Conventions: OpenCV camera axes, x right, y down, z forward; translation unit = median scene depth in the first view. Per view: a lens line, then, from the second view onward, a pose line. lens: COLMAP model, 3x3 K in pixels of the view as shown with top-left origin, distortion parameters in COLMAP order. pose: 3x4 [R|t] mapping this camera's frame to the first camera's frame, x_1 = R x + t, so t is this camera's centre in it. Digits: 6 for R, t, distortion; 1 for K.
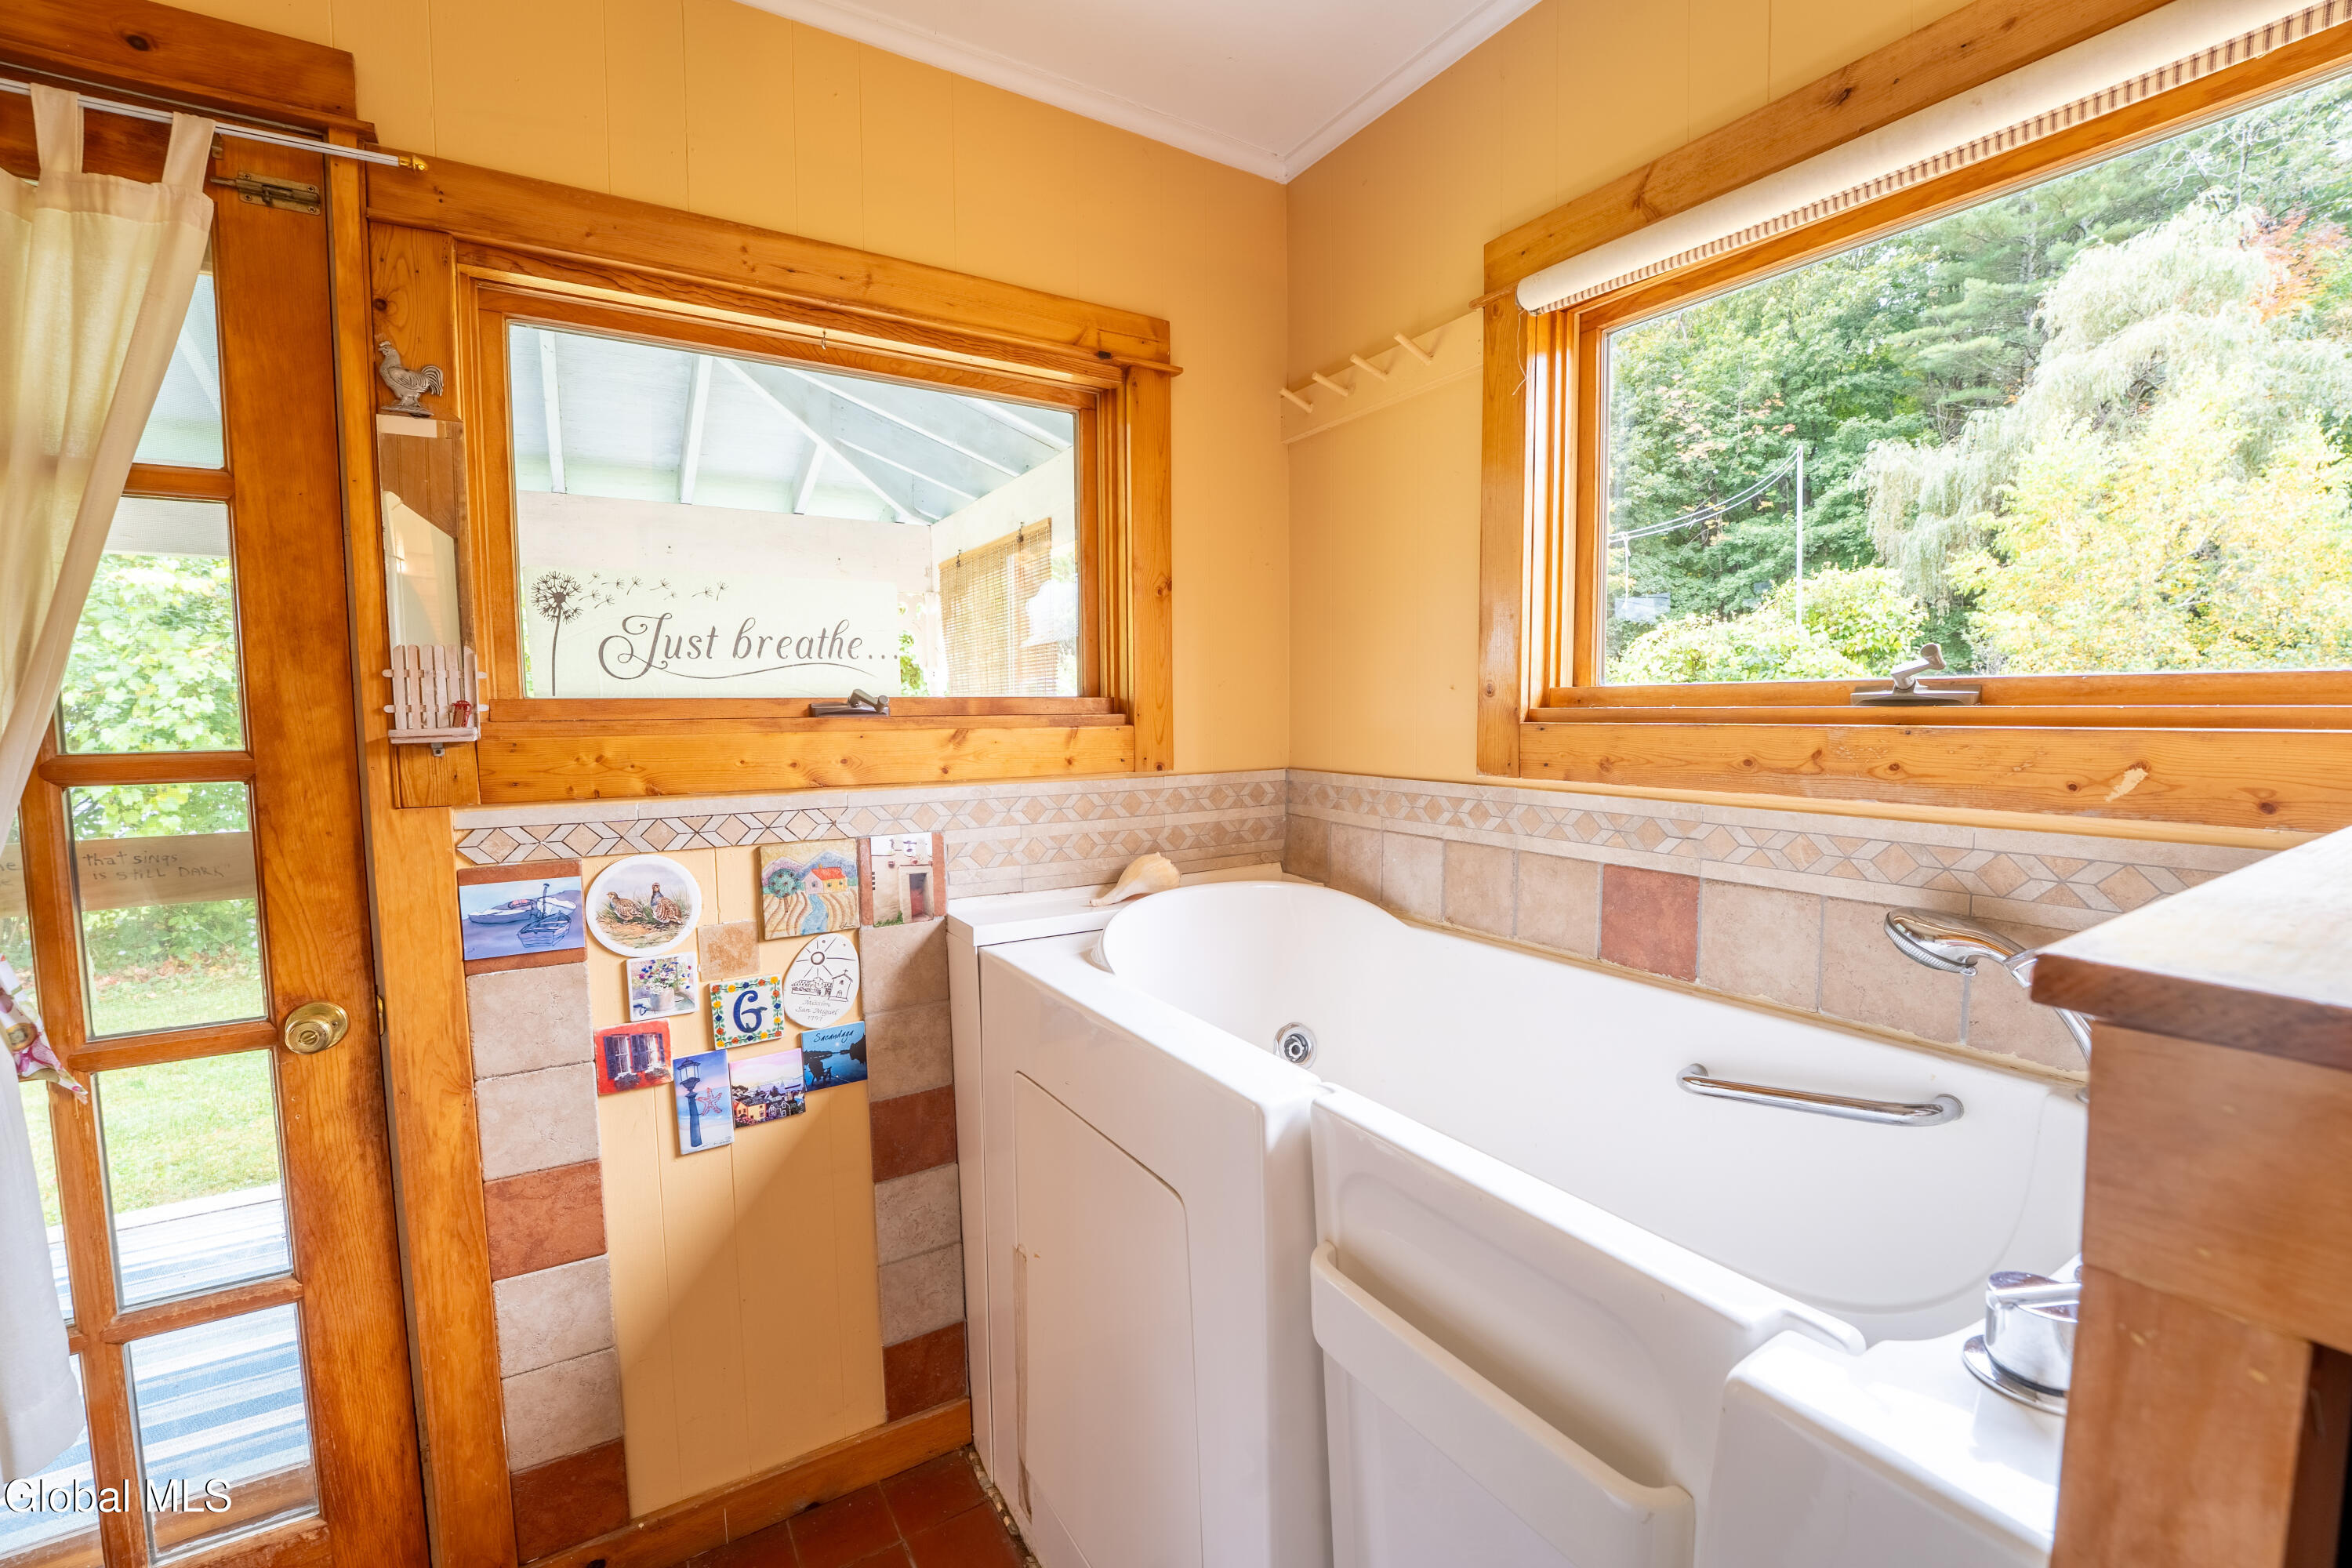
lens RADIAL K [[957.8, 0, 1163.6], [0, 957.8, 782.7], [0, 0, 1]] dist [-0.026384, 0.000210]
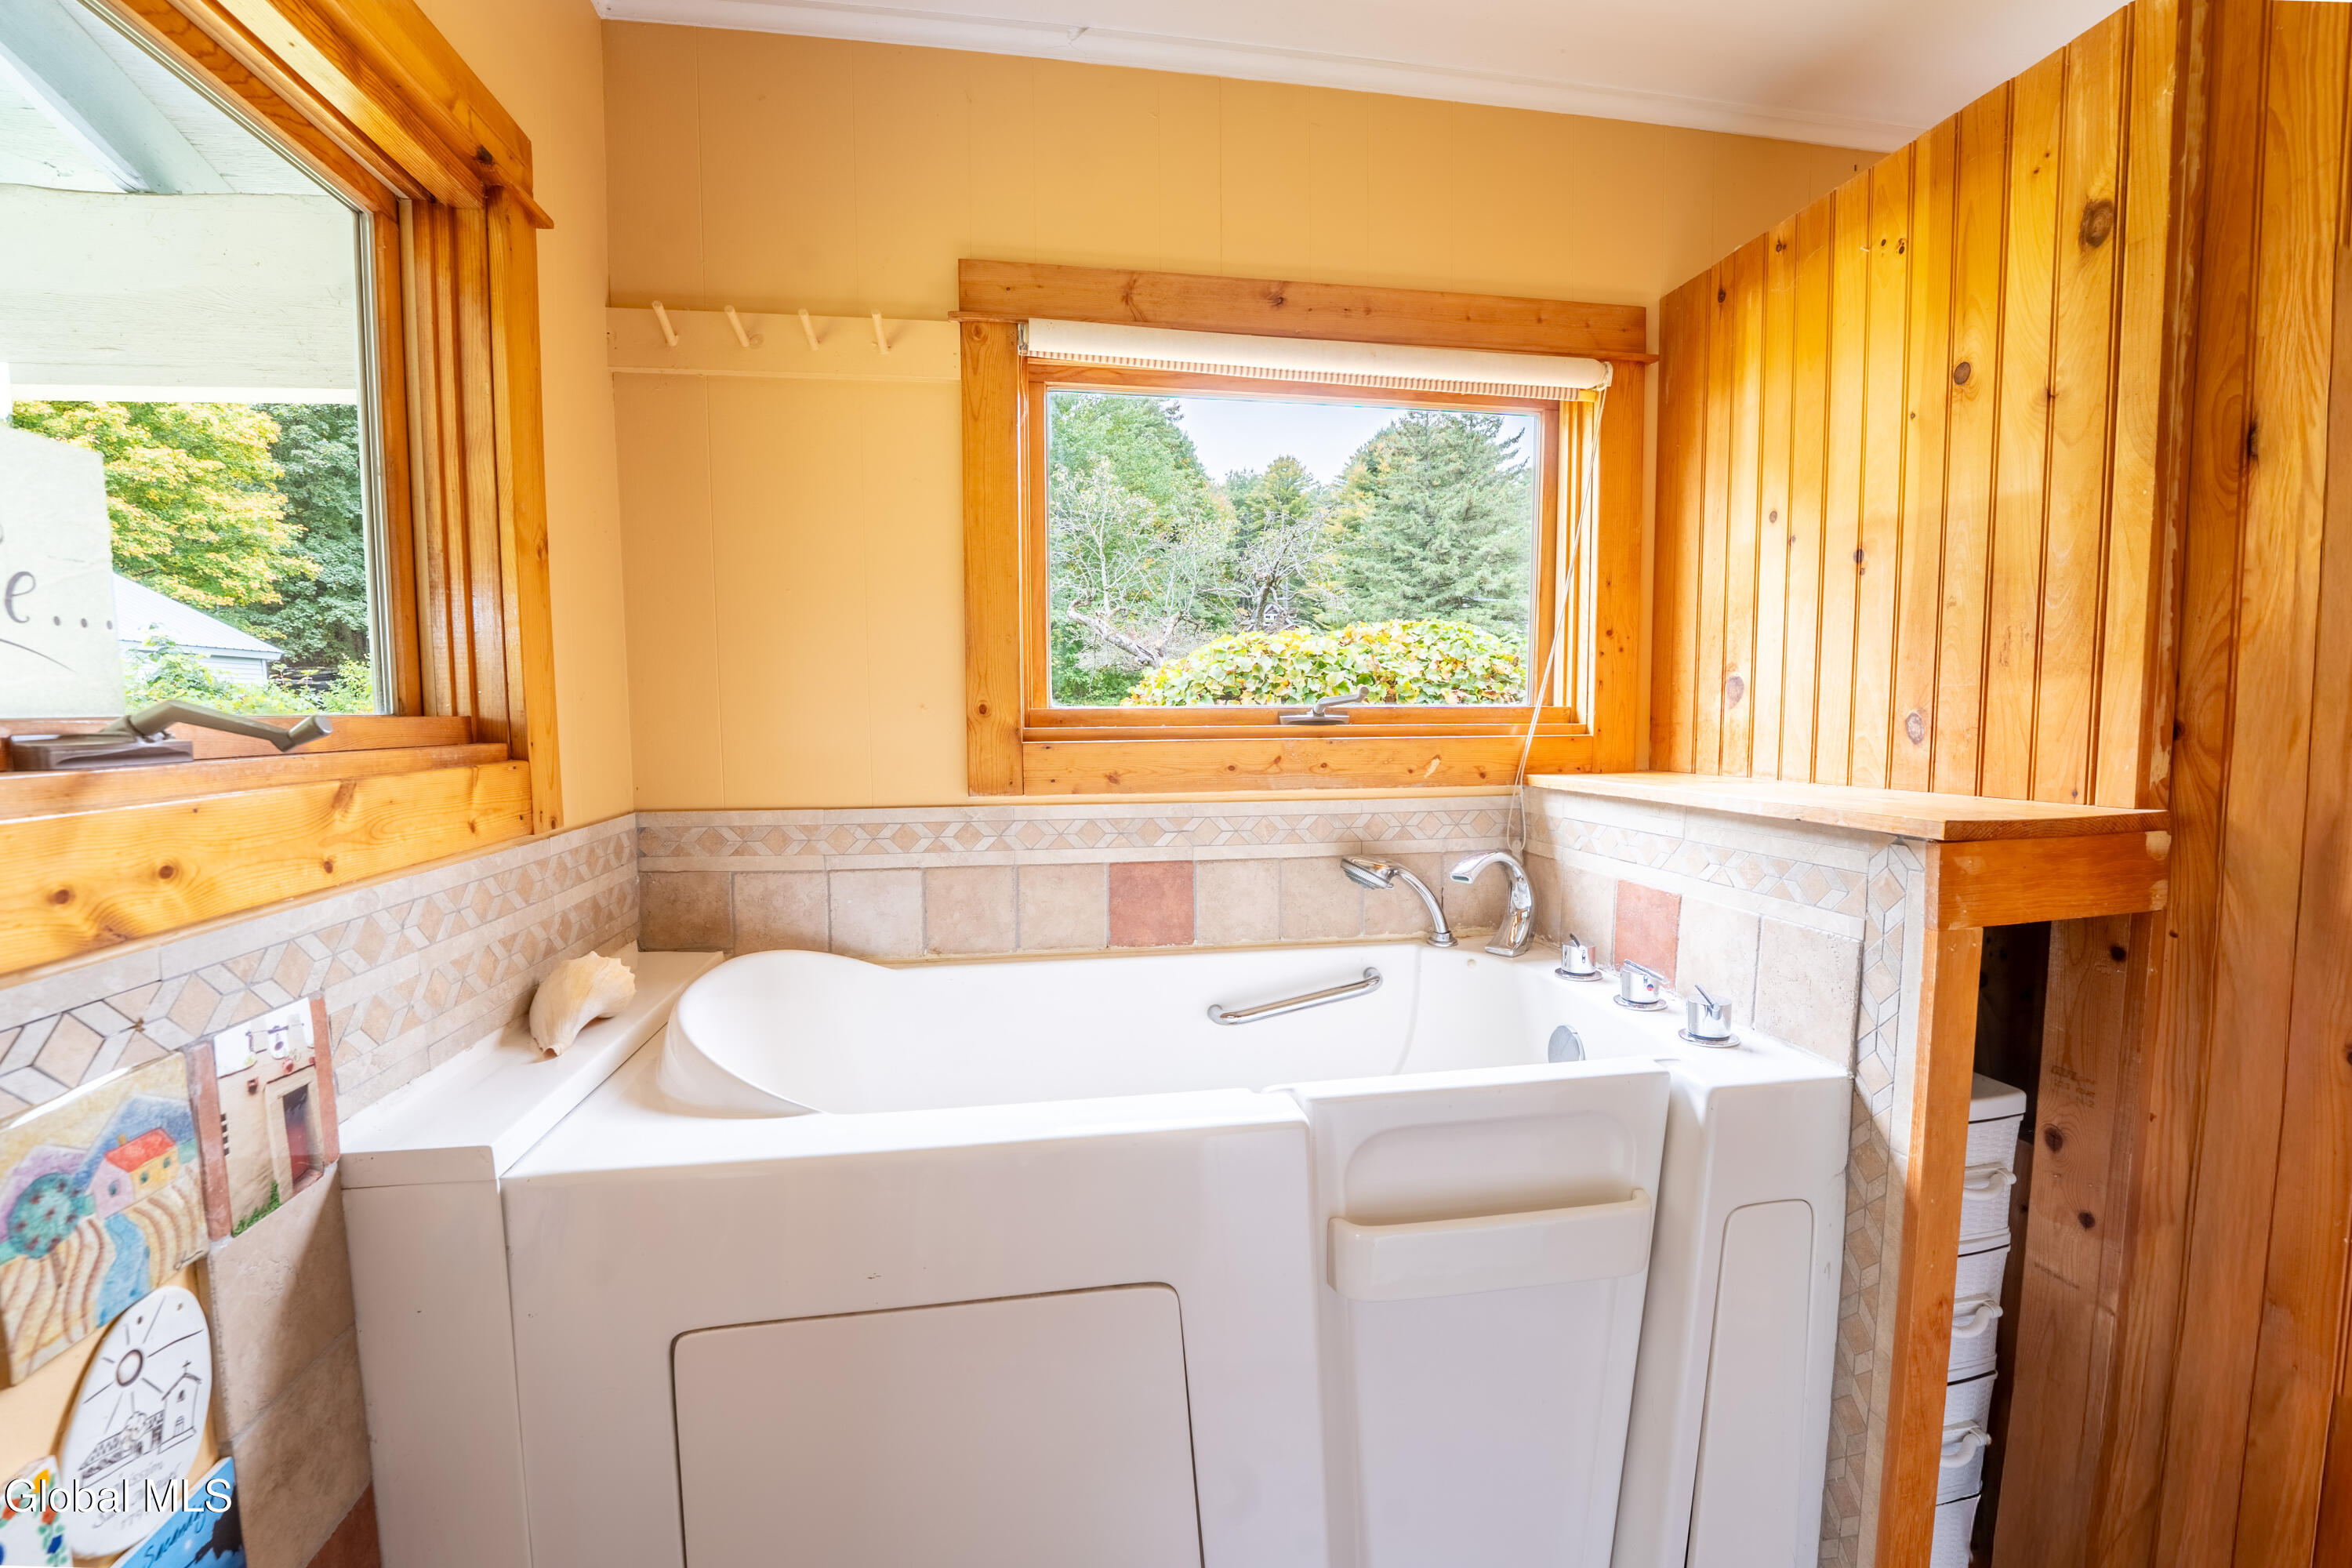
lens RADIAL K [[998.6, 0, 1164.4], [0, 998.6, 789.5], [0, 0, 1]] dist [-0.024525, 0.000633]
pose [[0.379806, -0.065899, 0.922716, -0.554448], [0.074653, 0.996390, 0.040432, -0.042560], [-0.922049, 0.053527, 0.383354, 0.427834]]
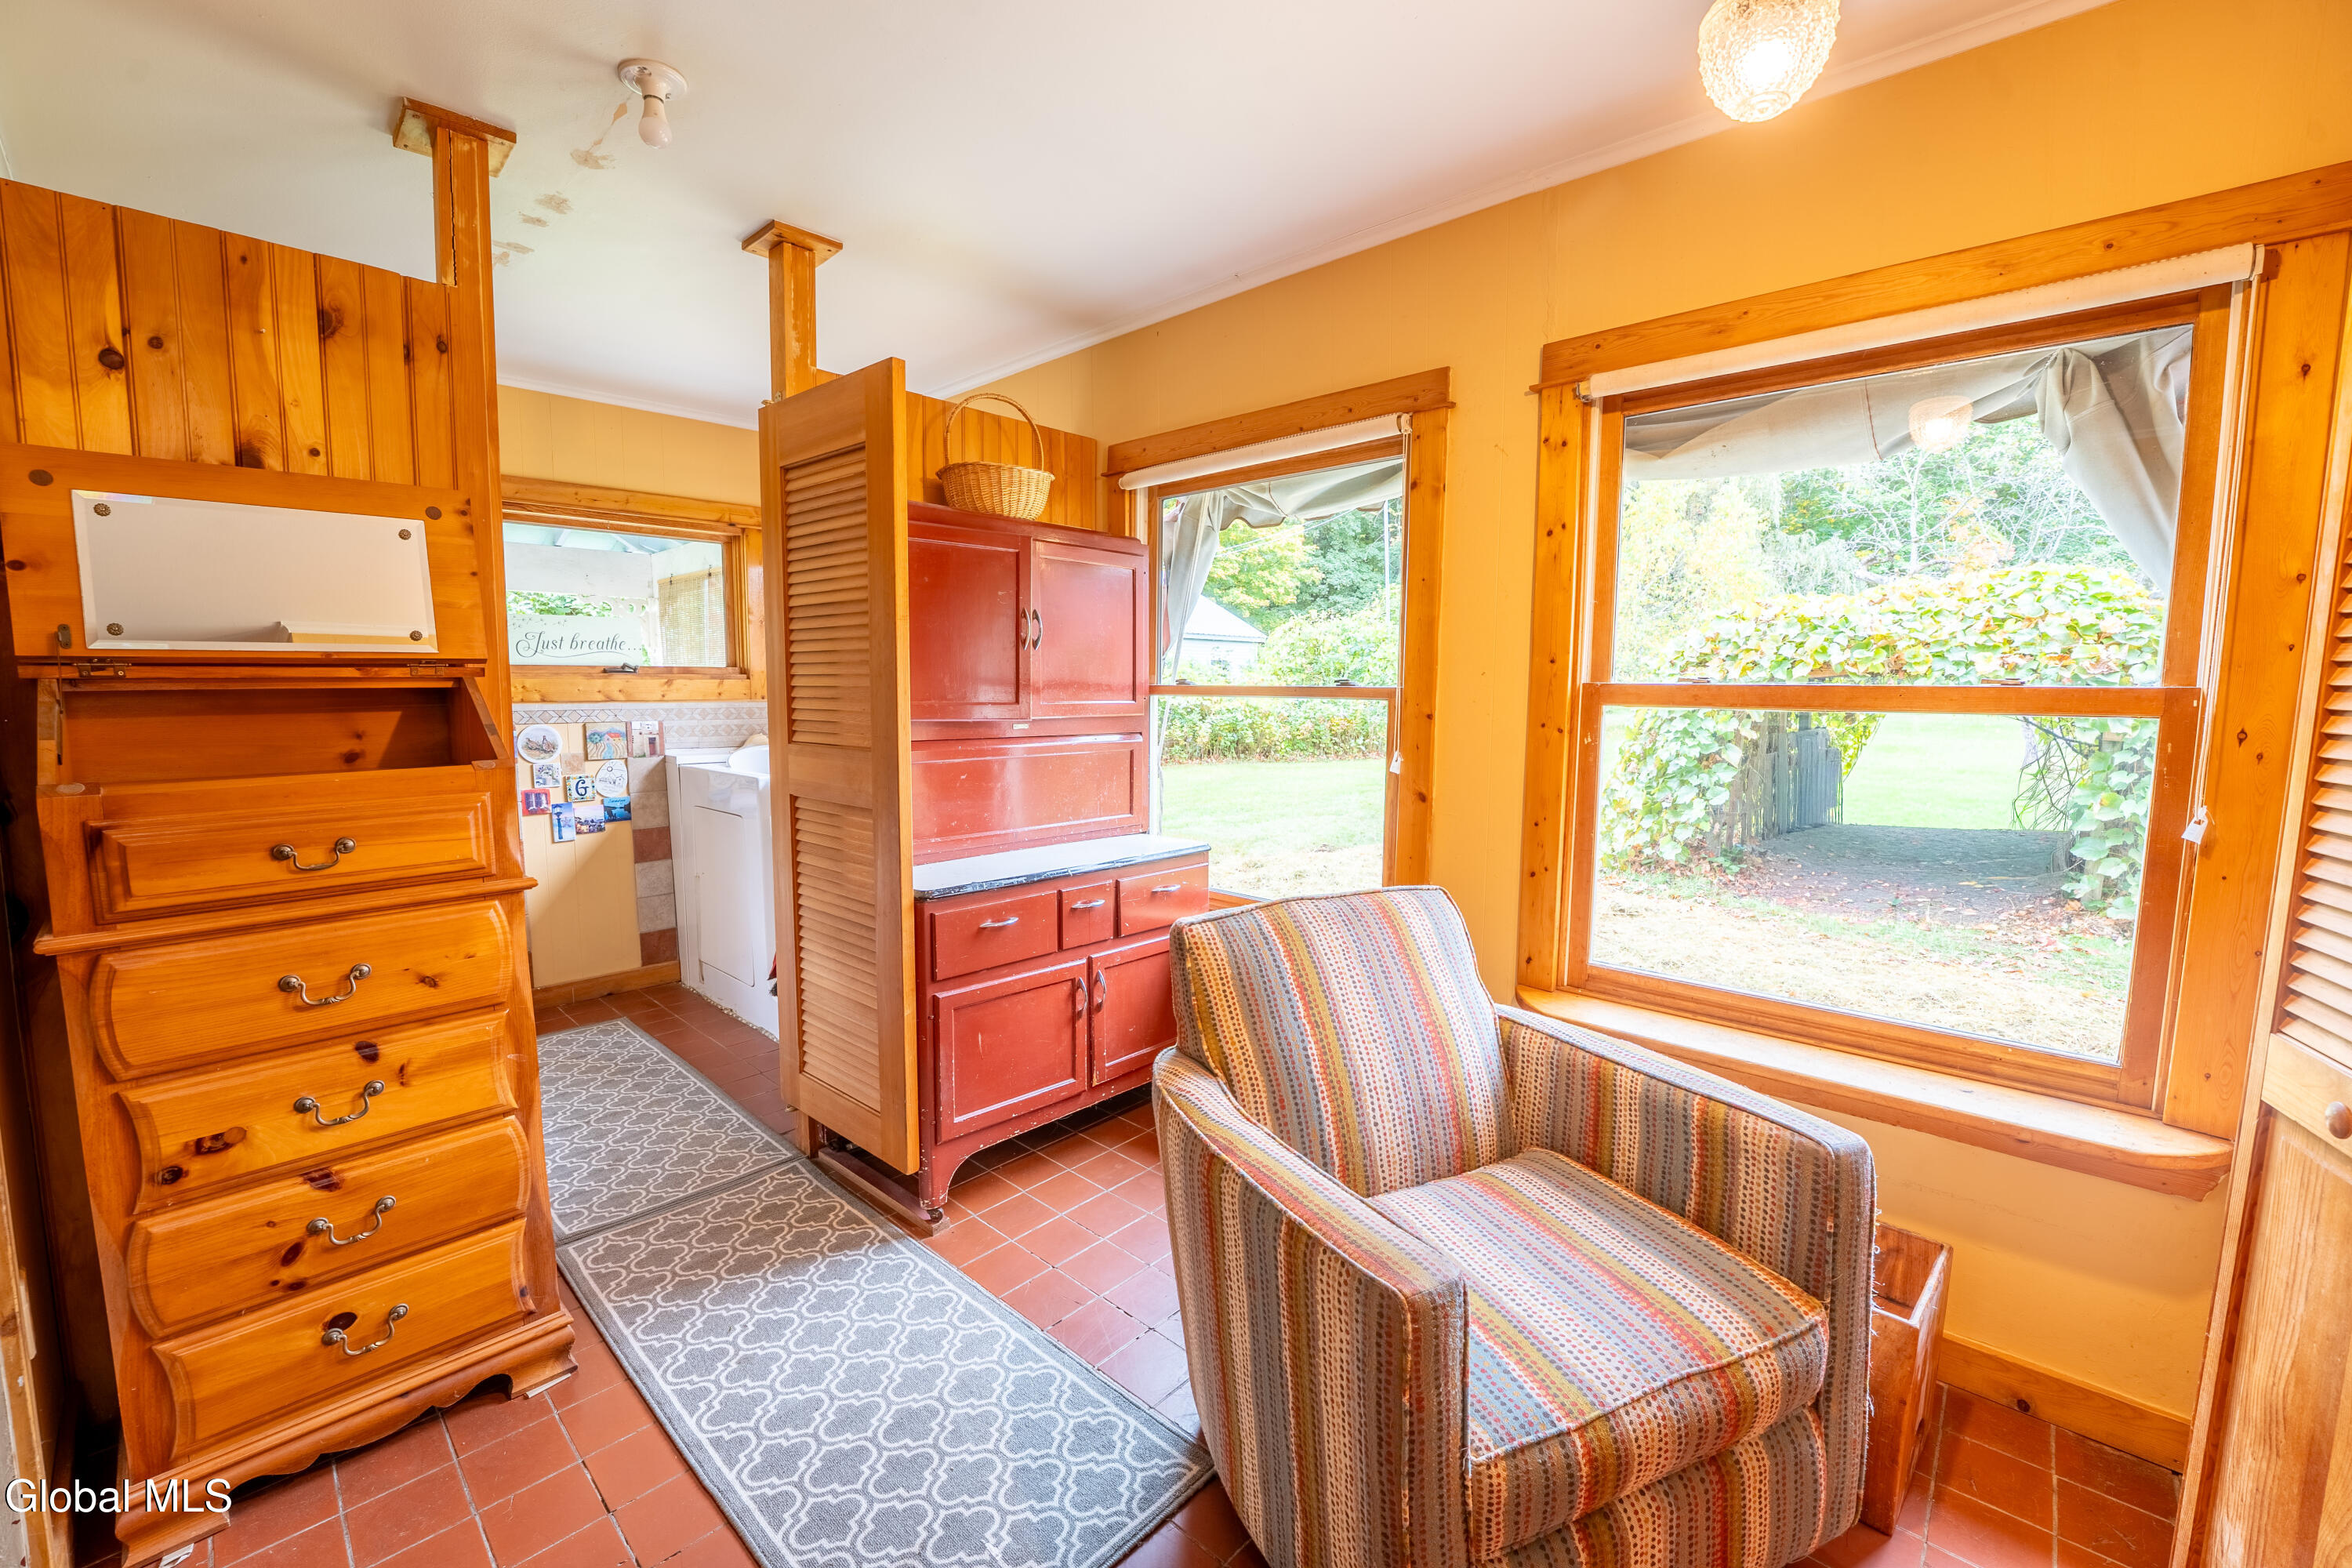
lens RADIAL K [[957.8, 0, 1163.6], [0, 957.8, 782.7], [0, 0, 1]] dist [-0.026384, 0.000210]
pose [[0.966925, -0.013614, 0.254697, 0.413390], [0.007307, 0.999643, 0.025693, 0.165844], [-0.254956, -0.022983, 0.966679, -1.798859]]
